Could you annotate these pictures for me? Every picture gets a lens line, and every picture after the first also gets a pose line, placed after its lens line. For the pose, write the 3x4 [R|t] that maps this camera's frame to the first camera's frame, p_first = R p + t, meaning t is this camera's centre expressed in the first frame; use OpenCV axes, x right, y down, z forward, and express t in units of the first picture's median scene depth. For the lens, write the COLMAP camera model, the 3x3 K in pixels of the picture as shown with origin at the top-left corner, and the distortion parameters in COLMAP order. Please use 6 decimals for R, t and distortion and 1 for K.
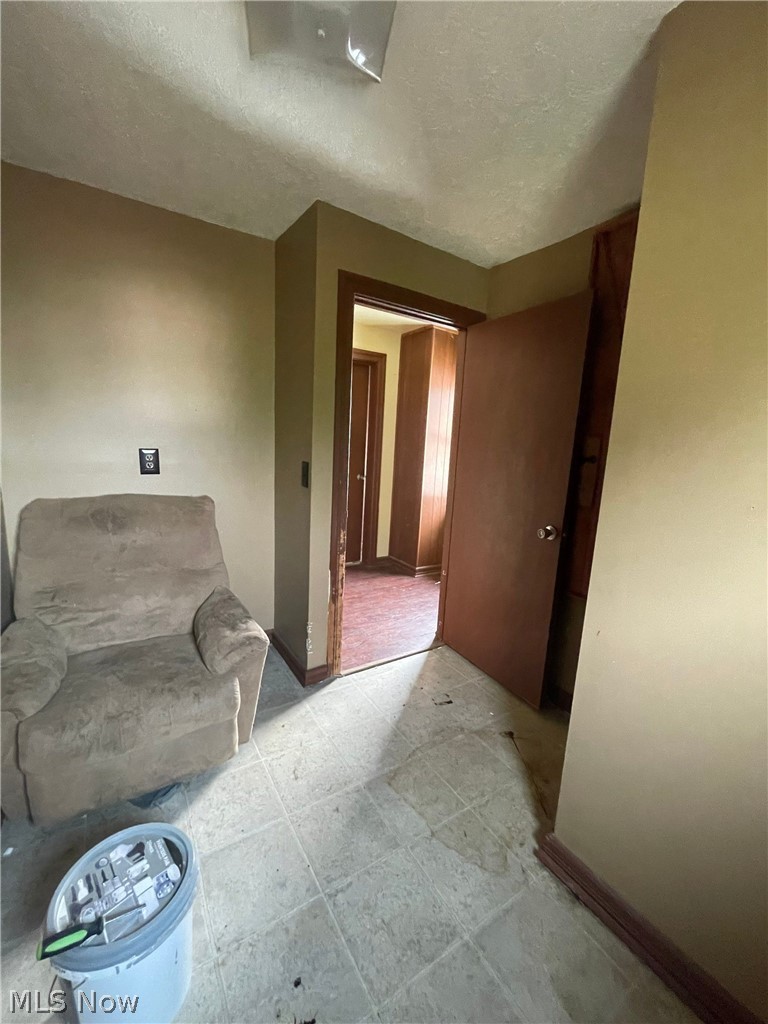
lens RADIAL K [[414.0, 0, 384.5], [0, 414.0, 514.3], [0, 0, 1]] dist [0.003912, 0.000119]
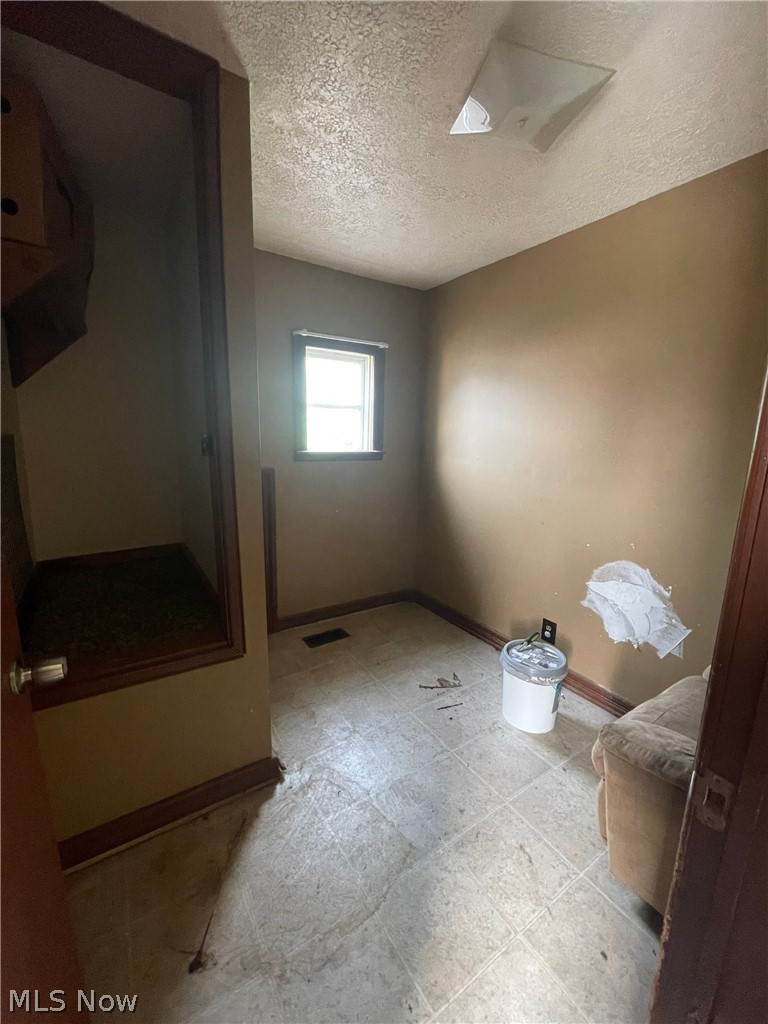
lens RADIAL K [[414.0, 0, 384.5], [0, 414.0, 514.3], [0, 0, 1]] dist [0.003912, 0.000119]
pose [[-0.997609, -0.066266, -0.019627, 0.133530], [-0.068841, 0.927689, 0.366952, -0.296975], [-0.006109, 0.367426, -0.930033, 1.618334]]
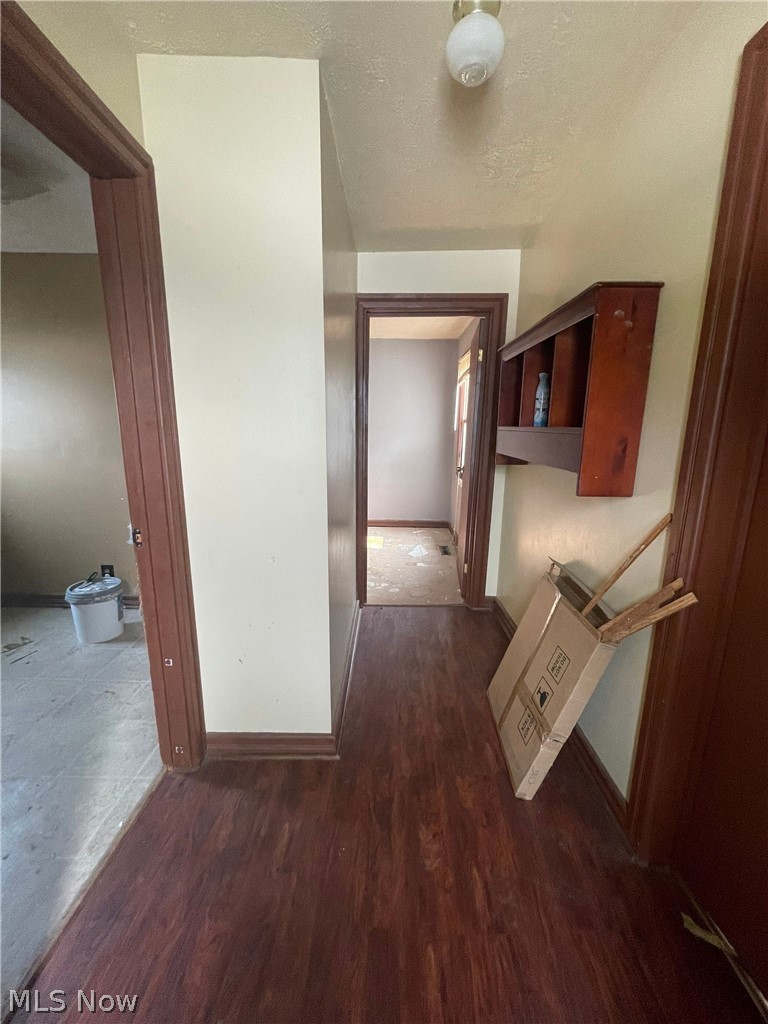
lens RADIAL K [[414.0, 0, 384.5], [0, 414.0, 514.3], [0, 0, 1]] dist [0.003912, 0.000119]
pose [[-0.557072, 0.121626, -0.821510, 0.307850], [-0.187049, 0.945423, 0.266811, -0.396277], [0.809125, 0.302296, -0.503918, 2.283749]]
